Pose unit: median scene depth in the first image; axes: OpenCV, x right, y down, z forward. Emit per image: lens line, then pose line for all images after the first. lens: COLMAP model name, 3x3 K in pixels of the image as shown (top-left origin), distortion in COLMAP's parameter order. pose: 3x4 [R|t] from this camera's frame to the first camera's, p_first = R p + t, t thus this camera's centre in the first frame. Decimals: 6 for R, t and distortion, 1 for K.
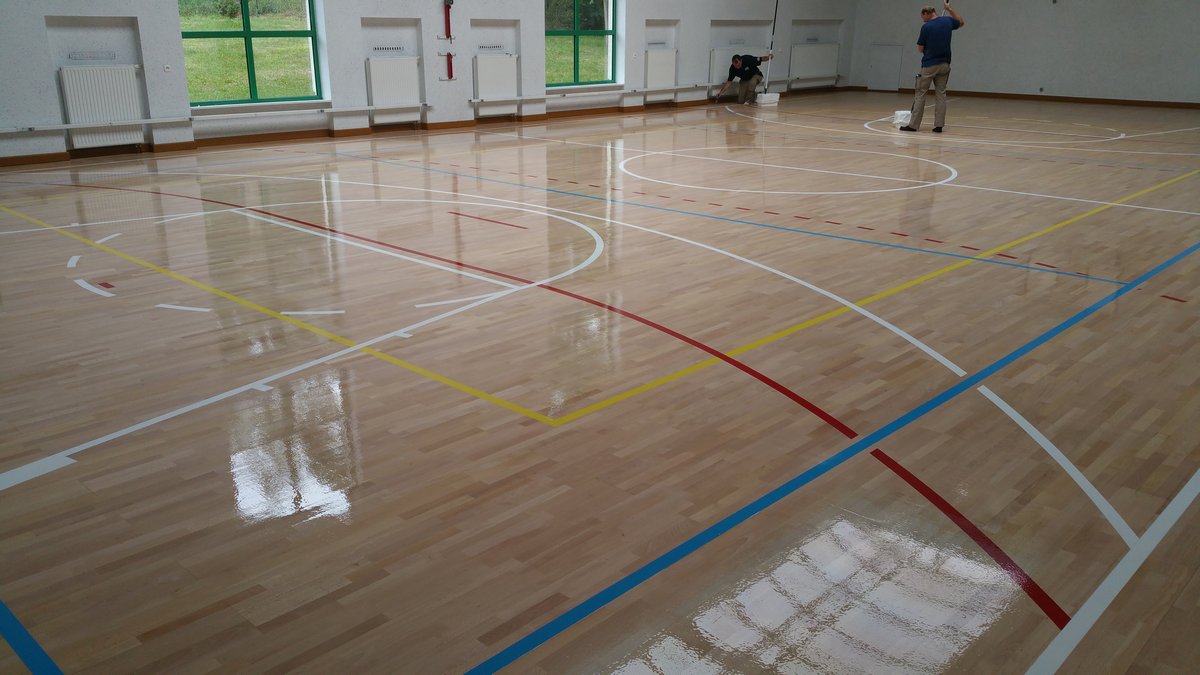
lens RADIAL K [[959.8, 0, 592.0], [0, 959.8, 345.1], [0, 0, 1]] dist [0.163820, -0.343362]
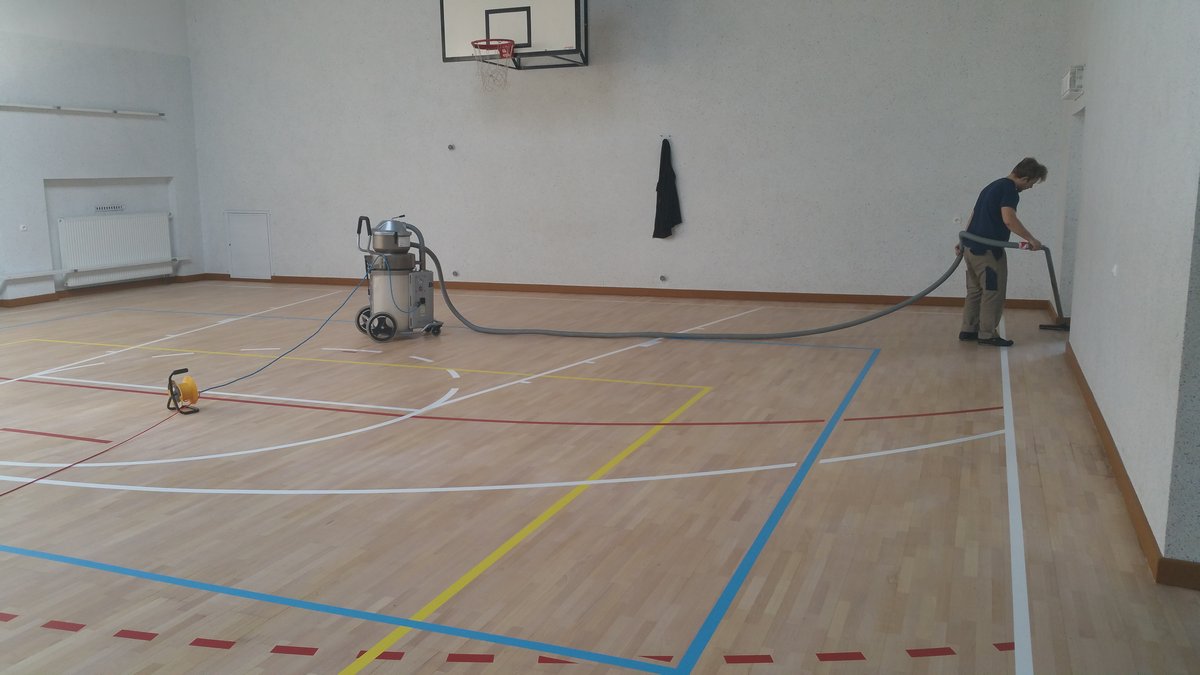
lens RADIAL K [[963.3, 0, 600.0], [0, 963.3, 337.5], [0, 0, 1]] dist [0.165314, -0.340874]
pose [[0.928088, -0.077198, 0.364271, 0.436362], [0.133582, 0.982182, -0.132191, -0.165637], [-0.347575, 0.171345, 0.921864, 0.505674]]
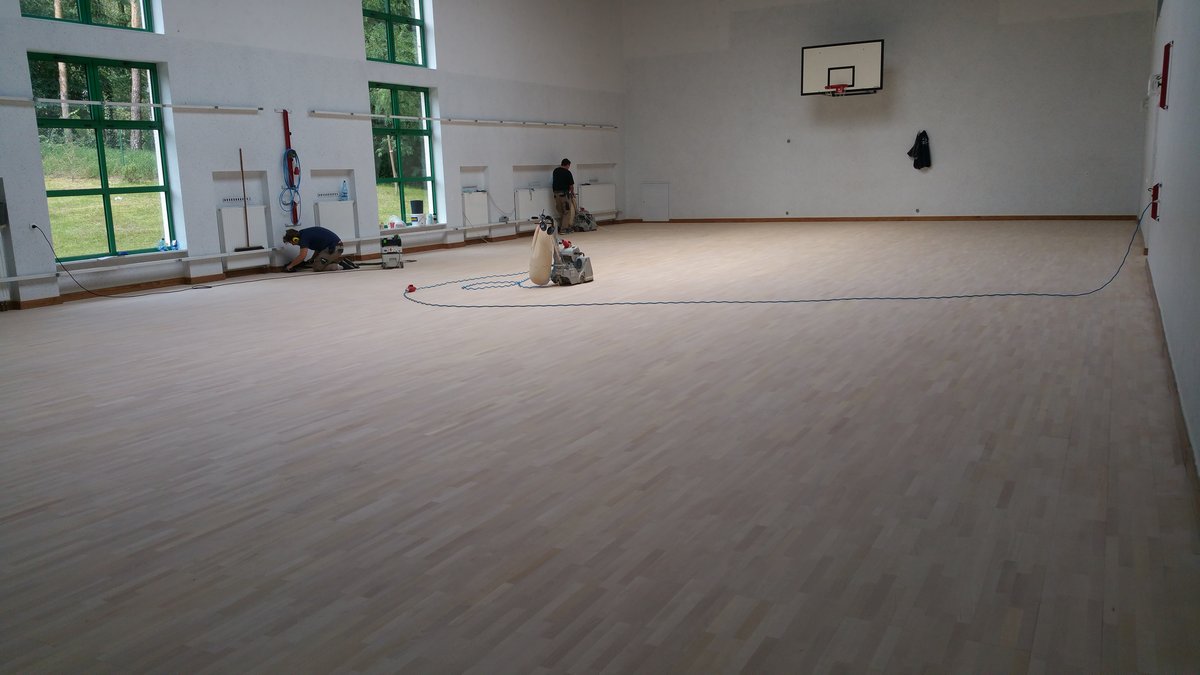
lens RADIAL K [[963.3, 0, 600.0], [0, 963.3, 337.5], [0, 0, 1]] dist [0.165314, -0.340874]
pose [[0.961511, -0.080641, 0.262667, -0.119686], [0.119002, 0.983870, -0.133559, 0.027625], [-0.247660, 0.159677, 0.955598, -0.074720]]
